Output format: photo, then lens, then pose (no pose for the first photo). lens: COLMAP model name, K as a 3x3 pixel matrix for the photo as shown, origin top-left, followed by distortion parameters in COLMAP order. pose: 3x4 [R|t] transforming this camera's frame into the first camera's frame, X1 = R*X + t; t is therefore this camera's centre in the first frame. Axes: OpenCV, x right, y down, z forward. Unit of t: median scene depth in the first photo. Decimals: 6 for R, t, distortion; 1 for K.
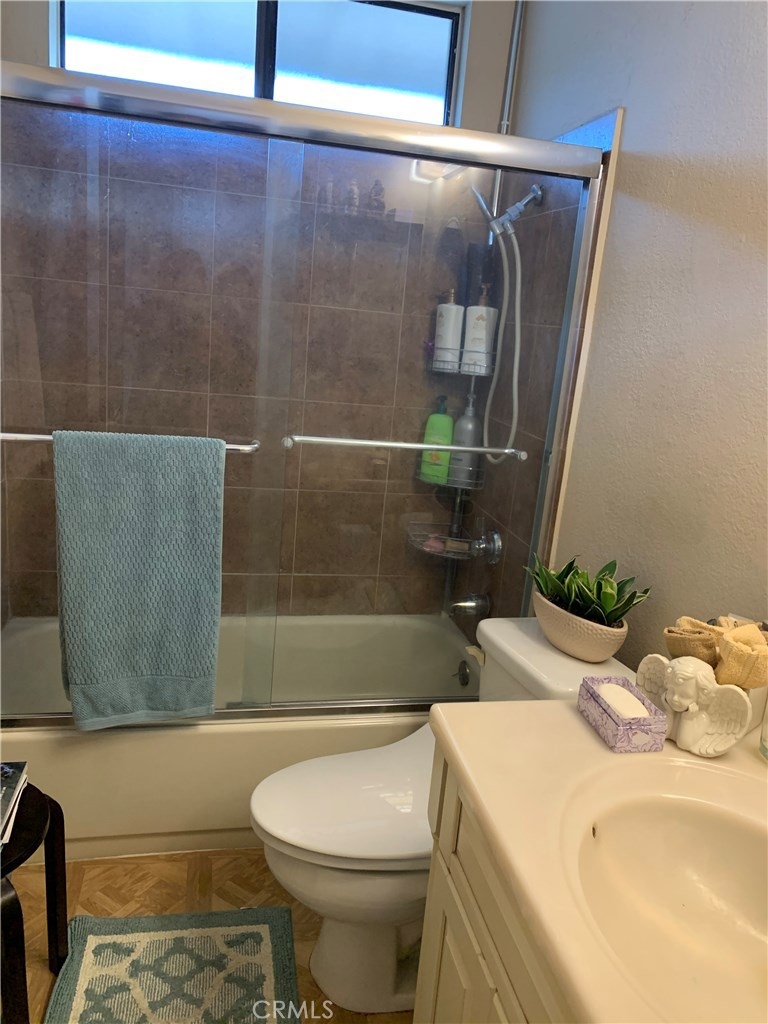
lens RADIAL K [[783.9, 0, 390.1], [0, 783.9, 516.5], [0, 0, 1]] dist [0.034486, -0.039356]
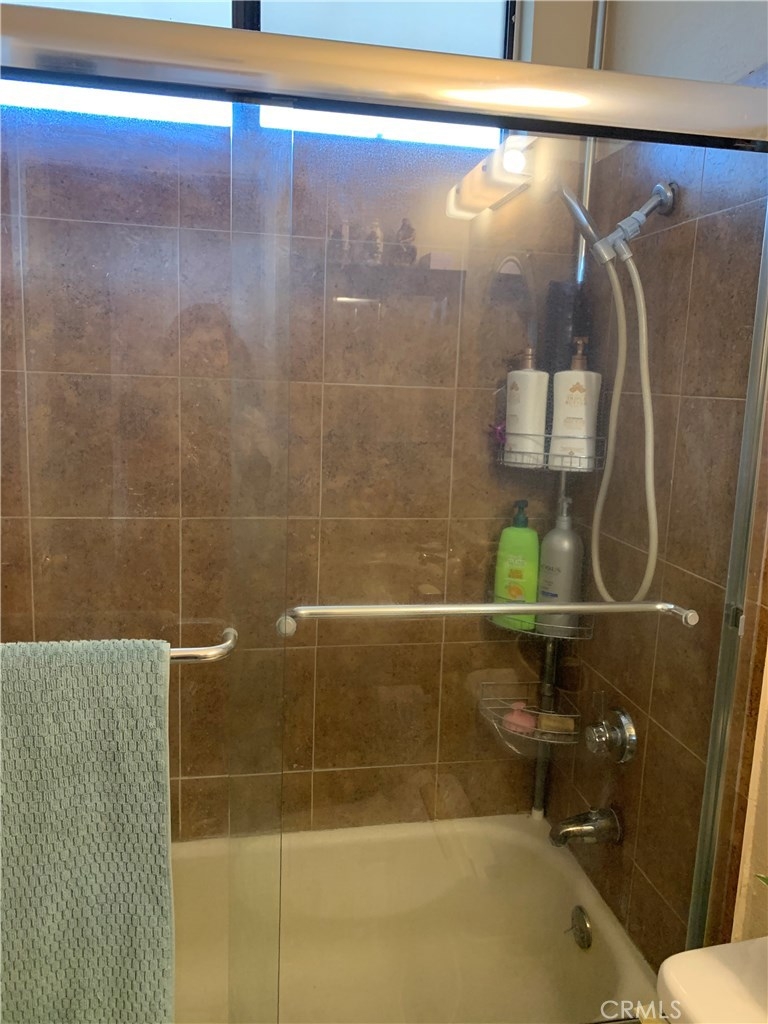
lens RADIAL K [[783.9, 0, 381.4], [0, 783.9, 511.6], [0, 0, 1]] dist [0.034486, -0.039356]
pose [[0.997900, -0.047783, -0.043729, -0.026505], [0.043833, 0.995224, -0.087228, -0.095411], [0.047688, 0.085128, 0.995228, 0.330042]]
